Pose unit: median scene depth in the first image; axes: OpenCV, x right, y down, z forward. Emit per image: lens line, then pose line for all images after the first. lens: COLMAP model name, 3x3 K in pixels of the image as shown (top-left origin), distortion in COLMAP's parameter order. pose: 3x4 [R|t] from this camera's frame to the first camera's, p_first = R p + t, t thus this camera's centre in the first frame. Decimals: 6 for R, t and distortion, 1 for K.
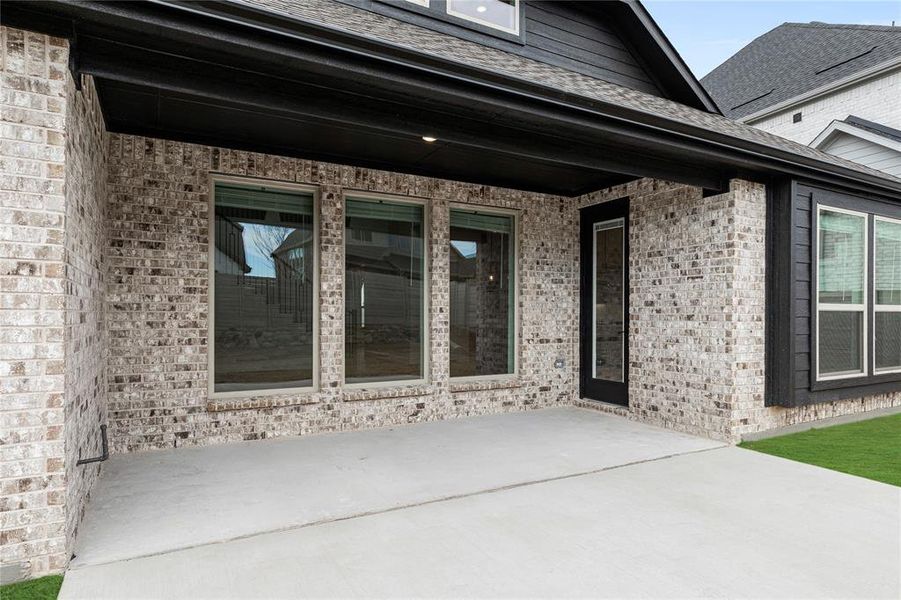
lens RADIAL K [[528.9, 0, 450.1], [0, 528.9, 308.3], [0, 0, 1]] dist [0.000087, -0.000266]
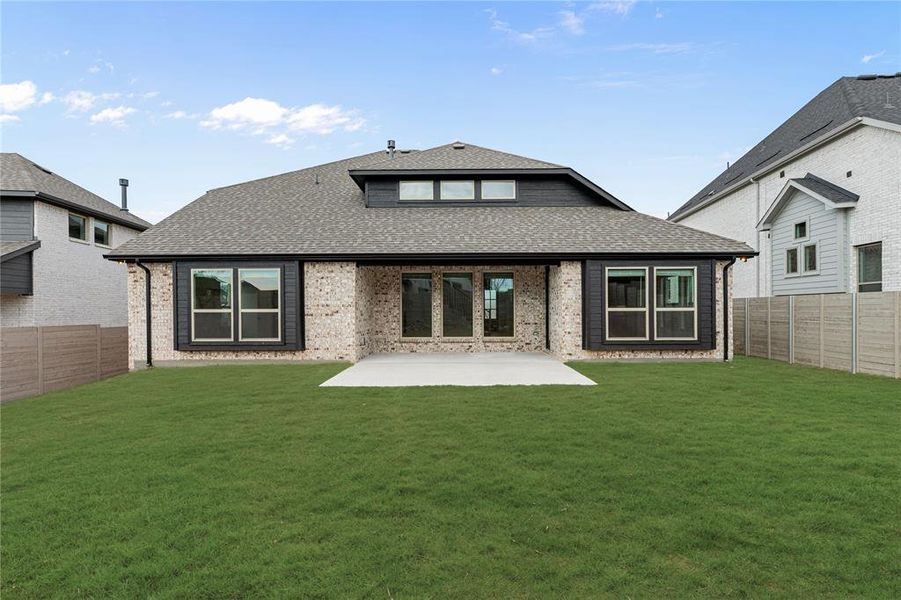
lens RADIAL K [[393.6, 0, 450.5], [0, 393.6, 300.0], [0, 0, 1]] dist [0.000361, 0.000101]
pose [[0.870919, -0.018655, -0.491073, 0.939117], [0.011641, 0.999782, -0.017334, -0.023225], [0.491289, 0.009380, 0.870946, -0.904545]]
